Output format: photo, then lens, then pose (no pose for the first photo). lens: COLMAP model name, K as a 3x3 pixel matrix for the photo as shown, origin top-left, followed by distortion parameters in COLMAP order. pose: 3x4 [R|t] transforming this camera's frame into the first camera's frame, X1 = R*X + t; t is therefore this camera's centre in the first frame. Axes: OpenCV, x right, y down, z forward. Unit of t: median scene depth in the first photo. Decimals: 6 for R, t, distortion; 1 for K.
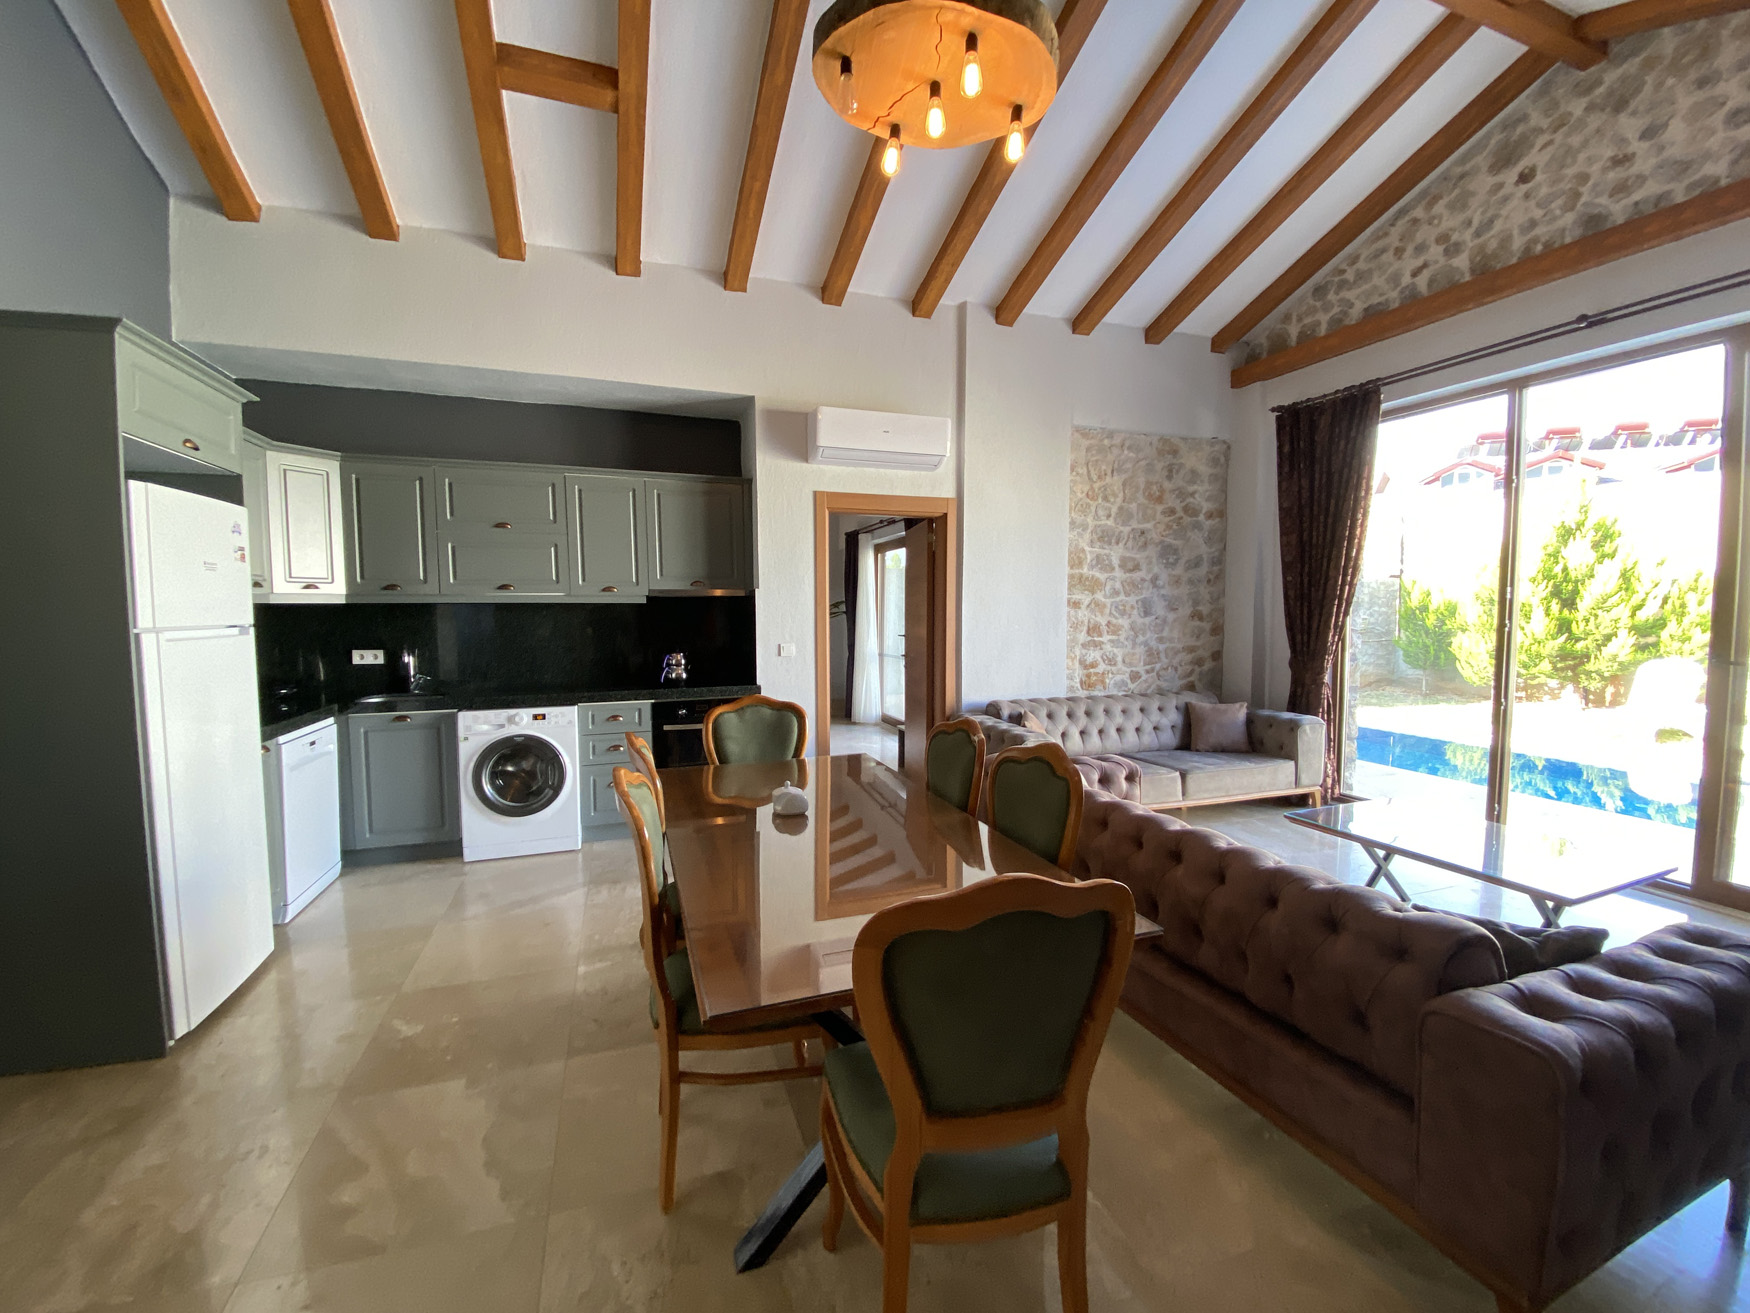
lens RADIAL K [[711.5, 0, 872.1], [0, 711.5, 651.5], [0, 0, 1]] dist [0.014290, -0.017454]
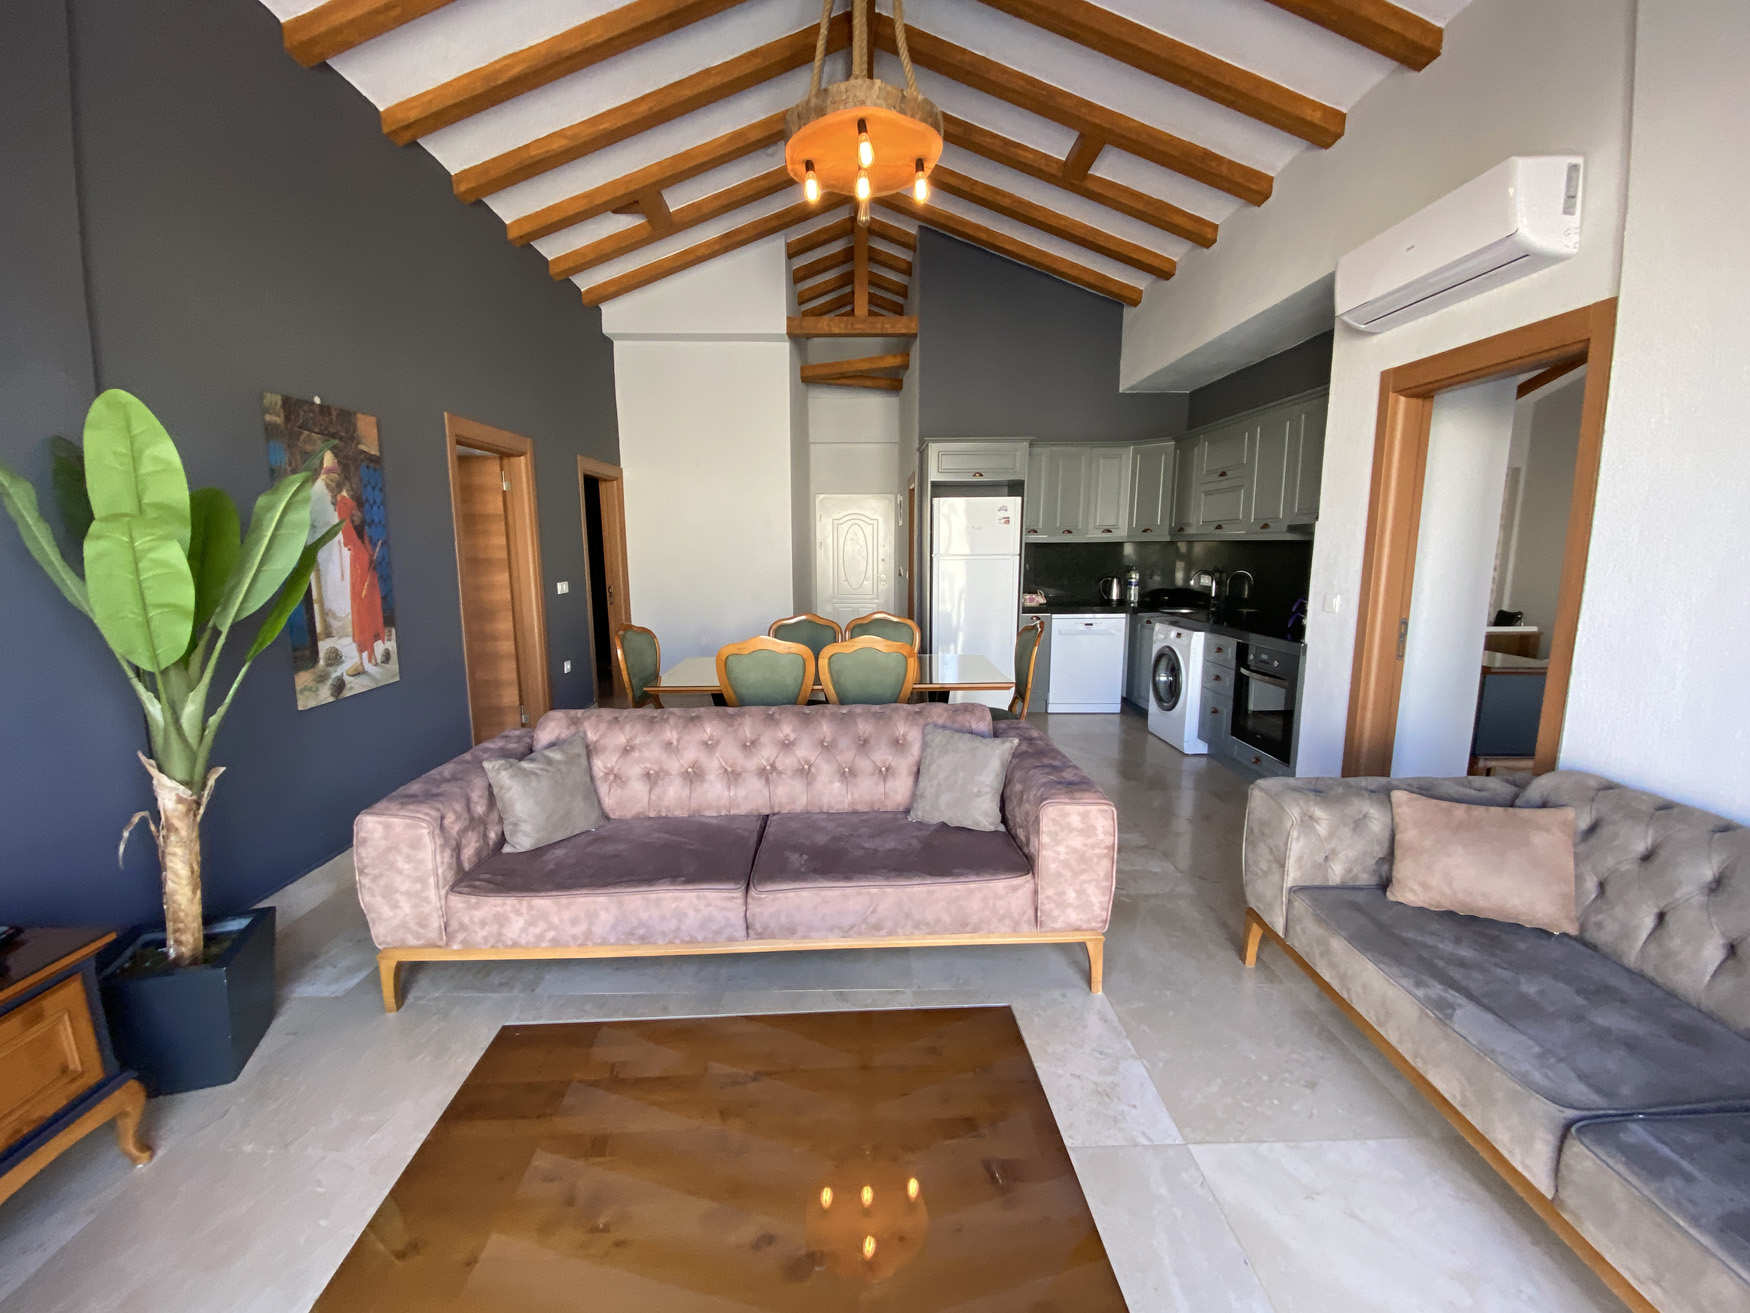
lens RADIAL K [[703.7, 0, 867.7], [0, 703.7, 659.1], [0, 0, 1]] dist [0.039127, -0.026497]
pose [[-0.313935, 0.156642, -0.936434, 0.861548], [-0.051395, 0.982047, 0.181502, -0.062979], [0.948052, 0.105108, -0.300248, 0.878220]]
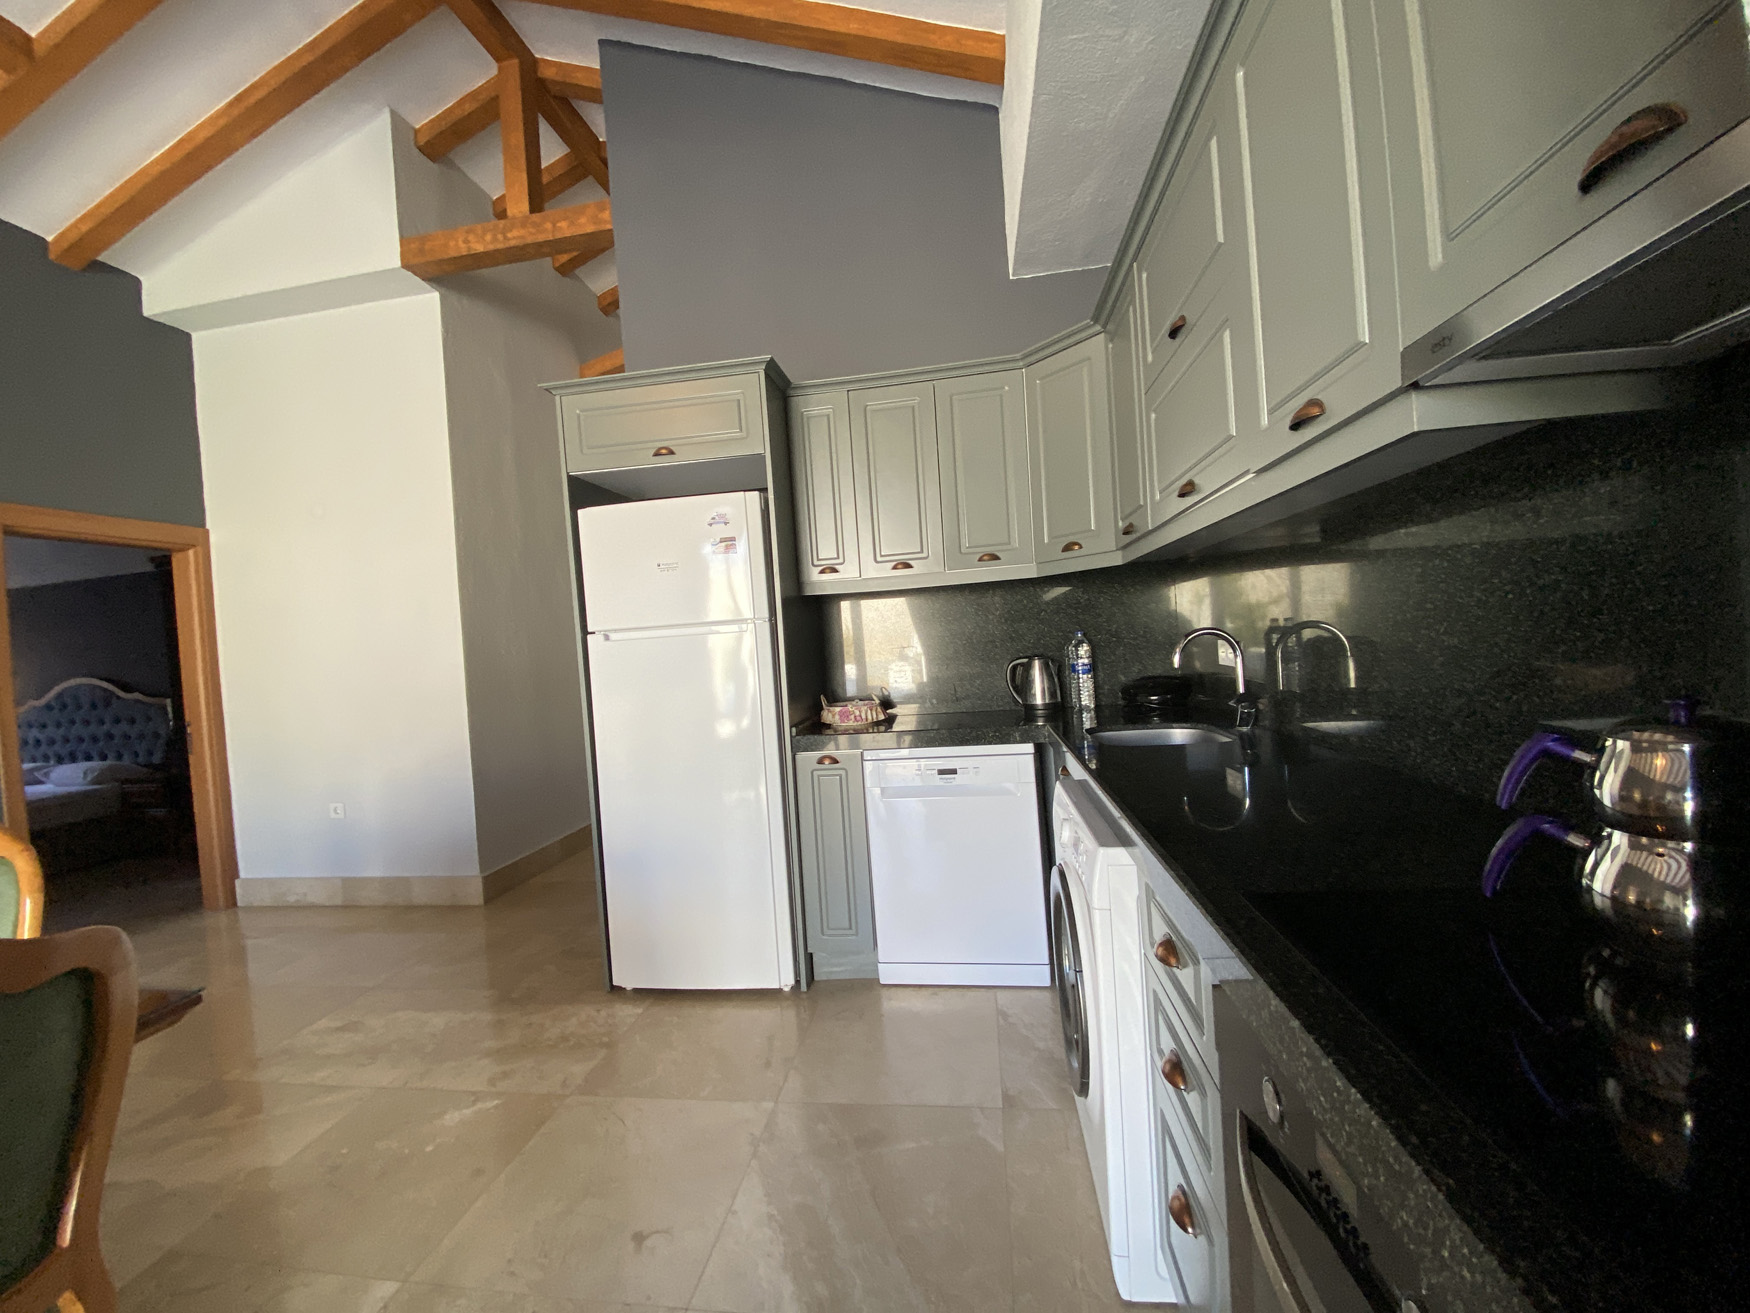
lens RADIAL K [[711.5, 0, 872.1], [0, 711.5, 651.5], [0, 0, 1]] dist [0.014290, -0.017454]
pose [[-0.458922, 0.055726, -0.886727, -0.096735], [0.021784, 0.998437, 0.051473, -0.028567], [0.888210, 0.004306, -0.459418, 1.094631]]
